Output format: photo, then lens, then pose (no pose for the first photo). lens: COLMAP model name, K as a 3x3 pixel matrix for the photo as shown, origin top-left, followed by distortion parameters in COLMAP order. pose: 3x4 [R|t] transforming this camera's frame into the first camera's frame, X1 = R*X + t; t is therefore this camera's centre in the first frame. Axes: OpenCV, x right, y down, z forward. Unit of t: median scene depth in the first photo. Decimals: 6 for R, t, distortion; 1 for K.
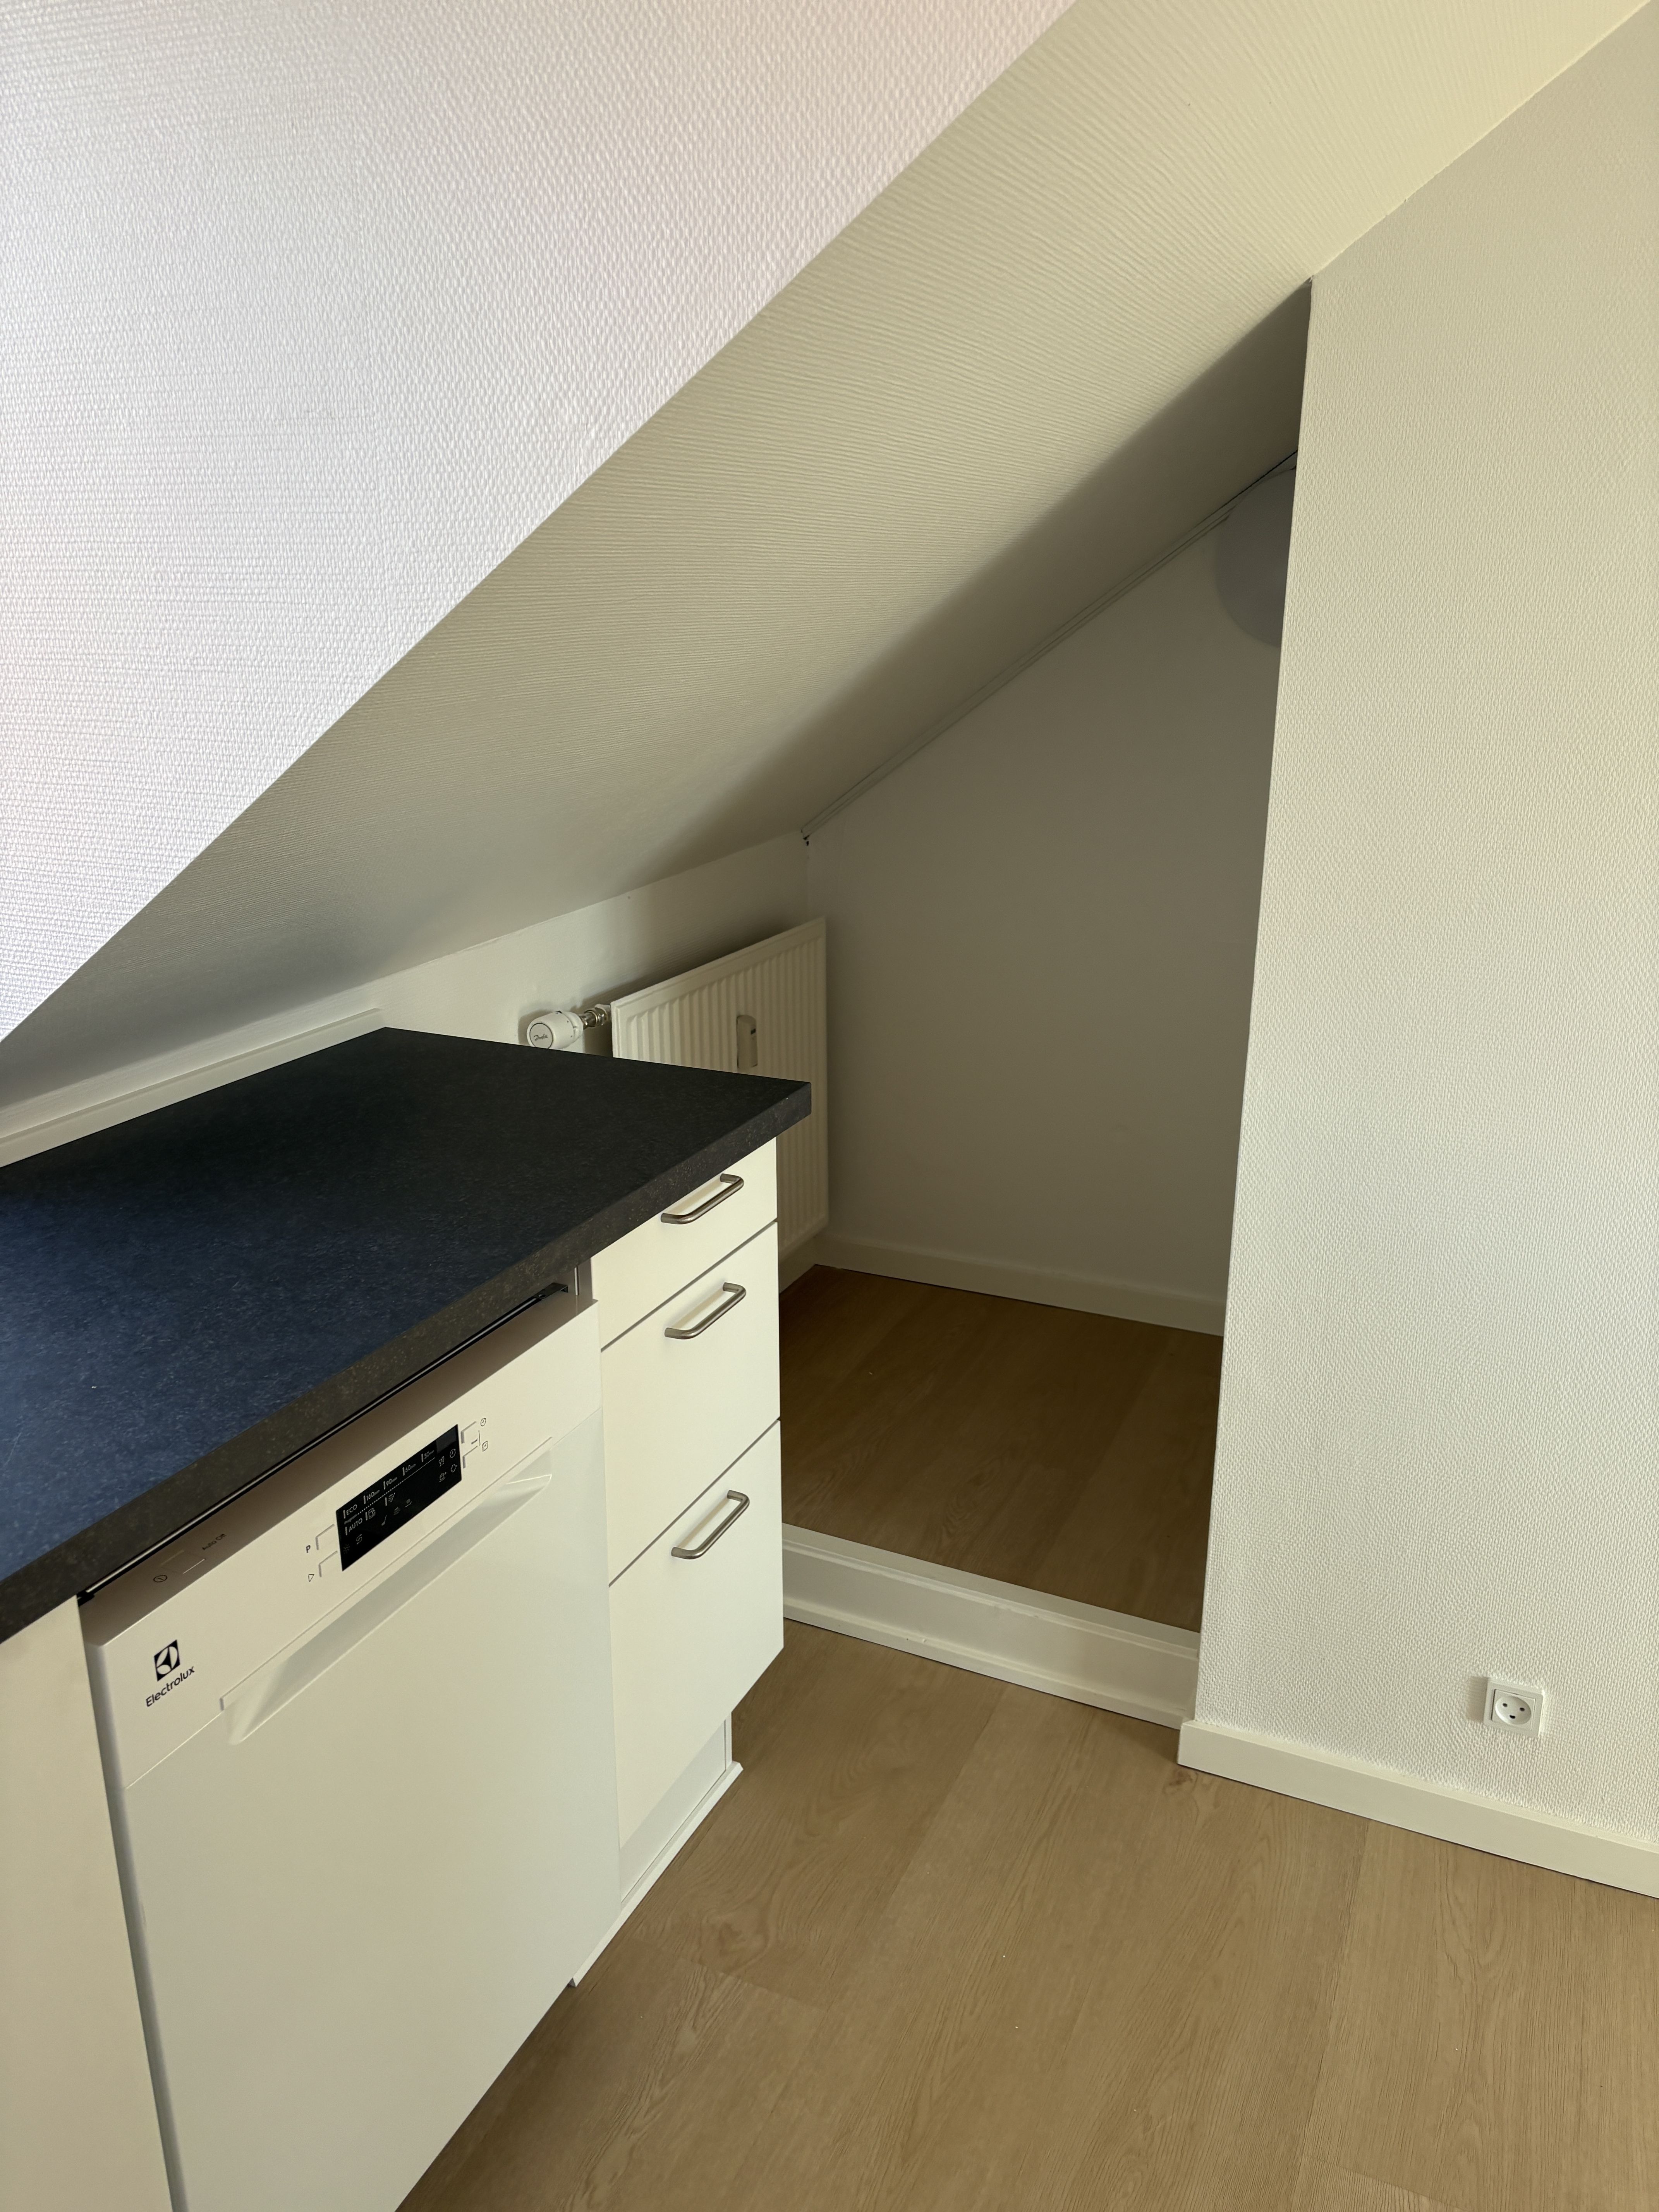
lens RADIAL K [[1634.8, 0, 829.5], [0, 1634.8, 1106.0], [0, 0, 1]] dist [0.000540, -0.000845]
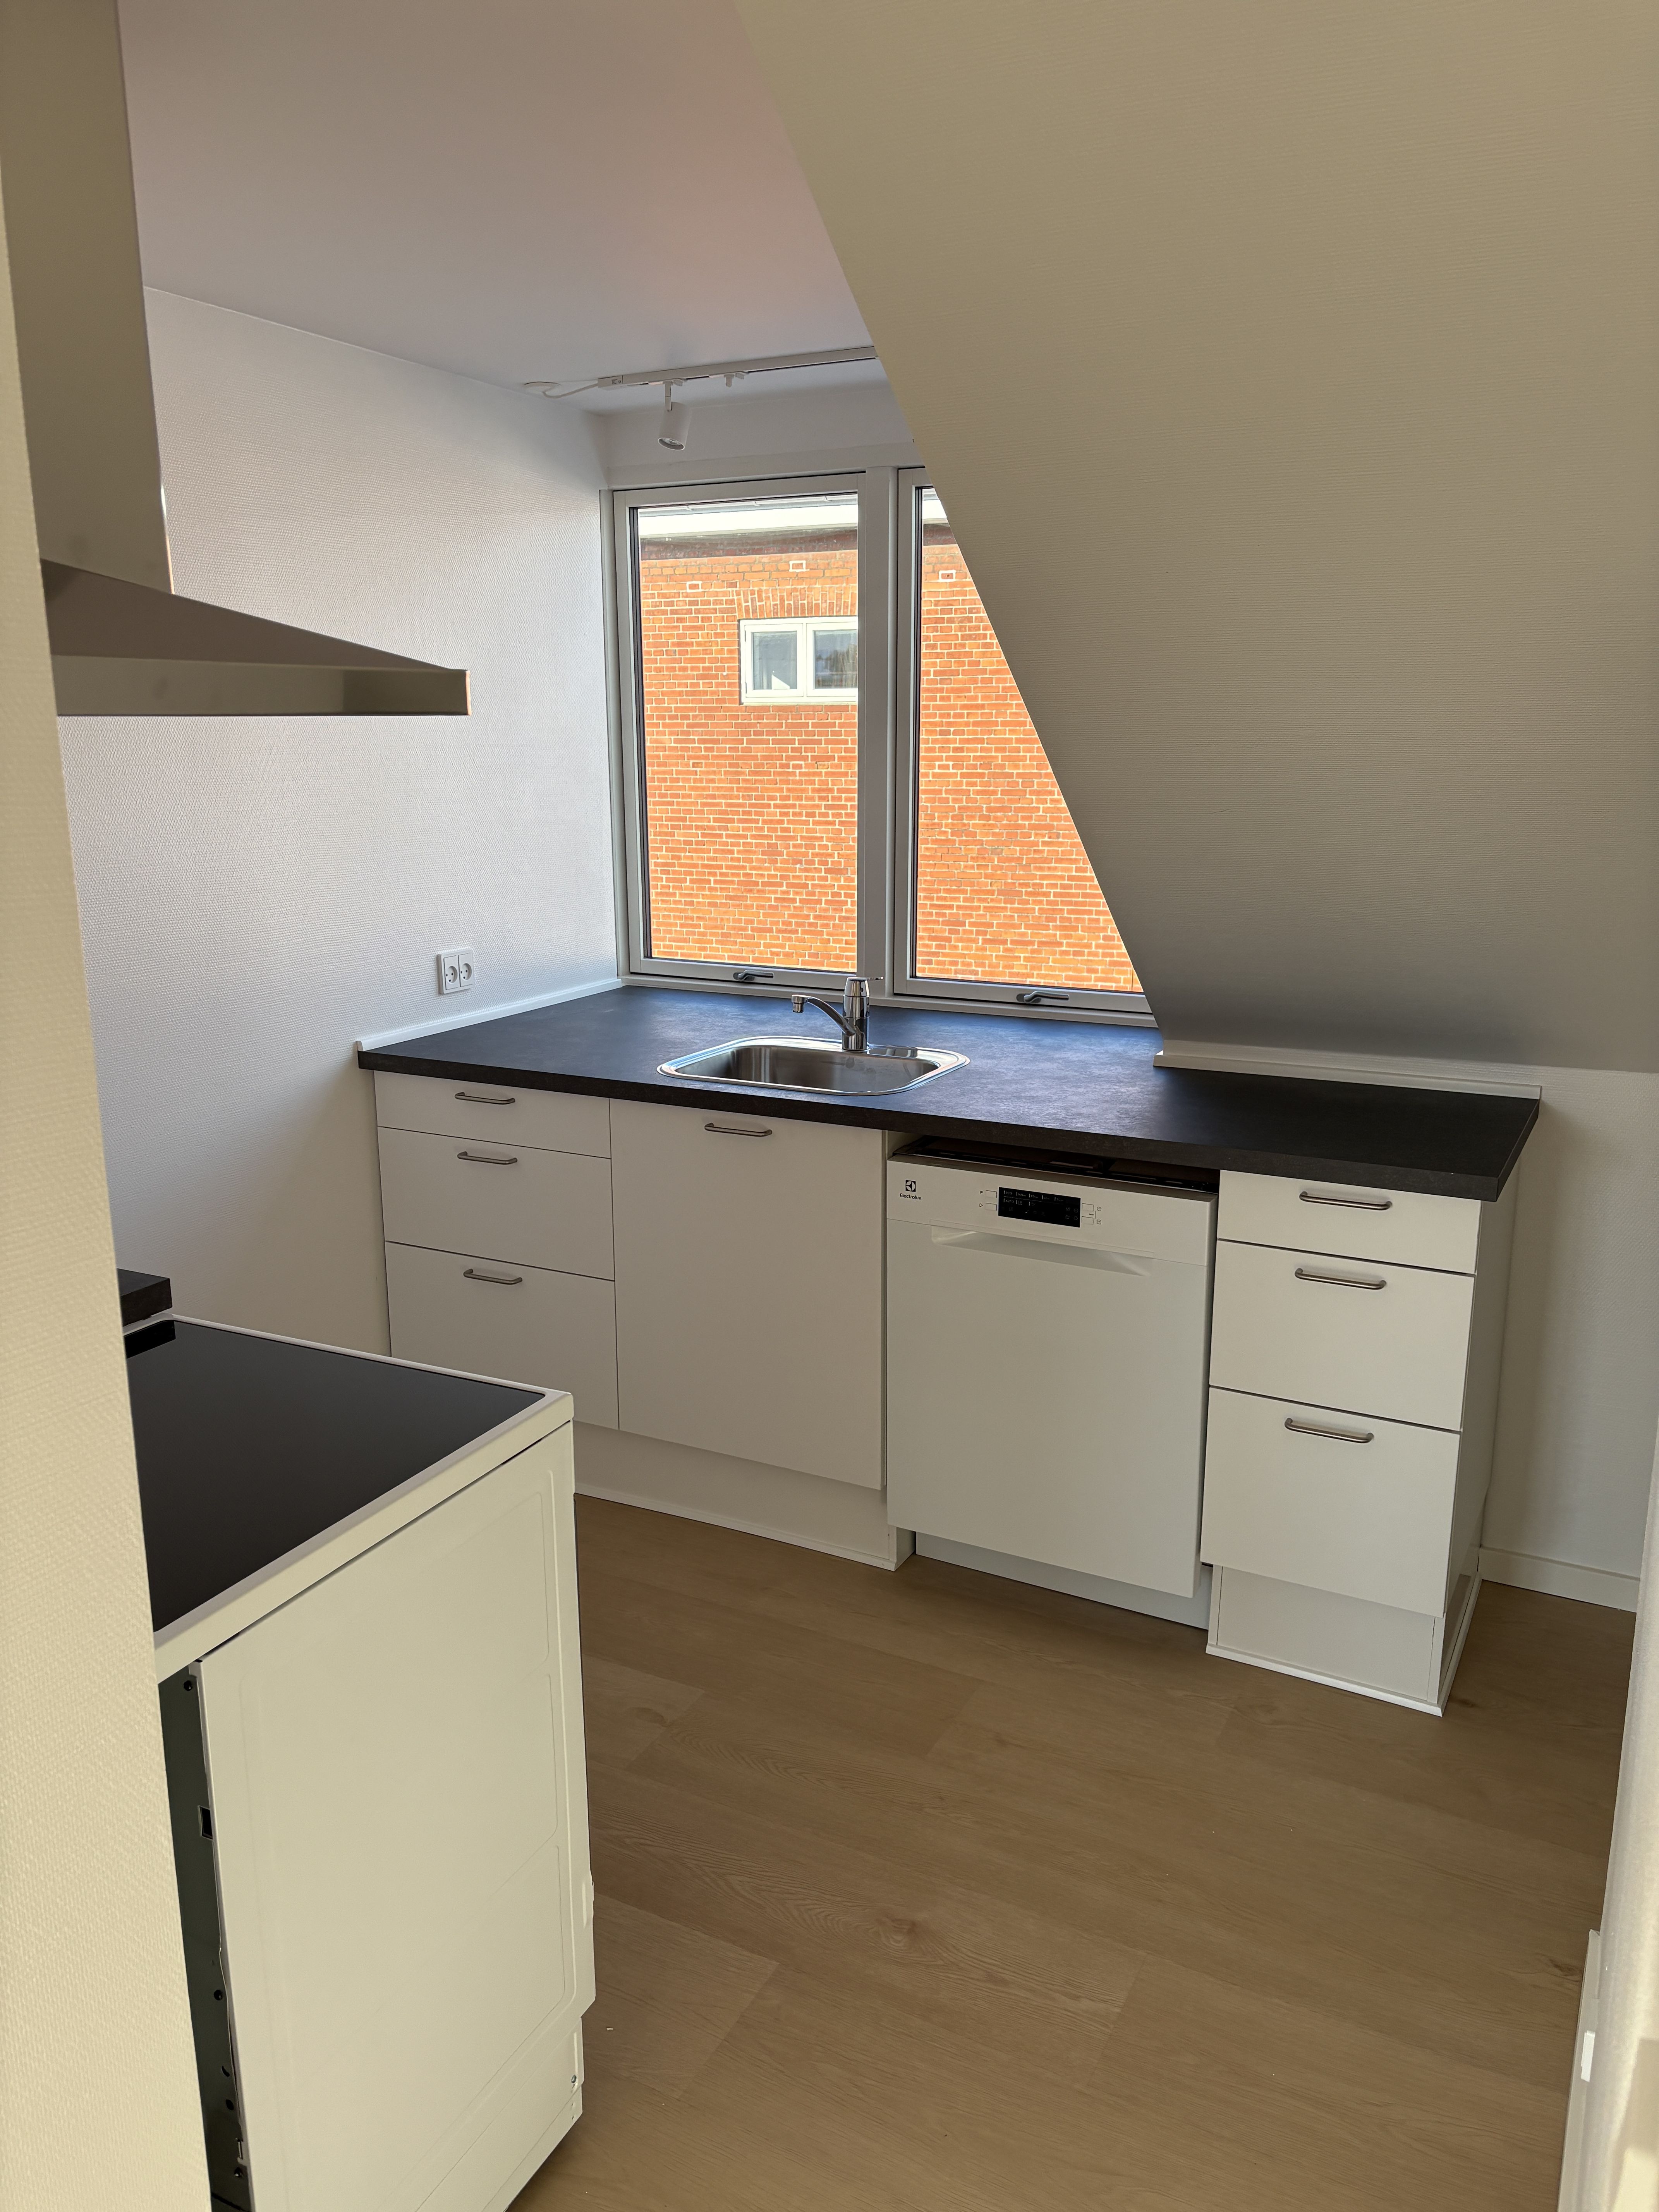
lens RADIAL K [[1634.8, 0, 829.5], [0, 1634.8, 1106.0], [0, 0, 1]] dist [0.000540, -0.000845]
pose [[-0.038521, 0.217689, -0.975258, 1.430254], [-0.302319, 0.927705, 0.219015, -0.216798], [0.952428, 0.303275, 0.030076, 0.487732]]
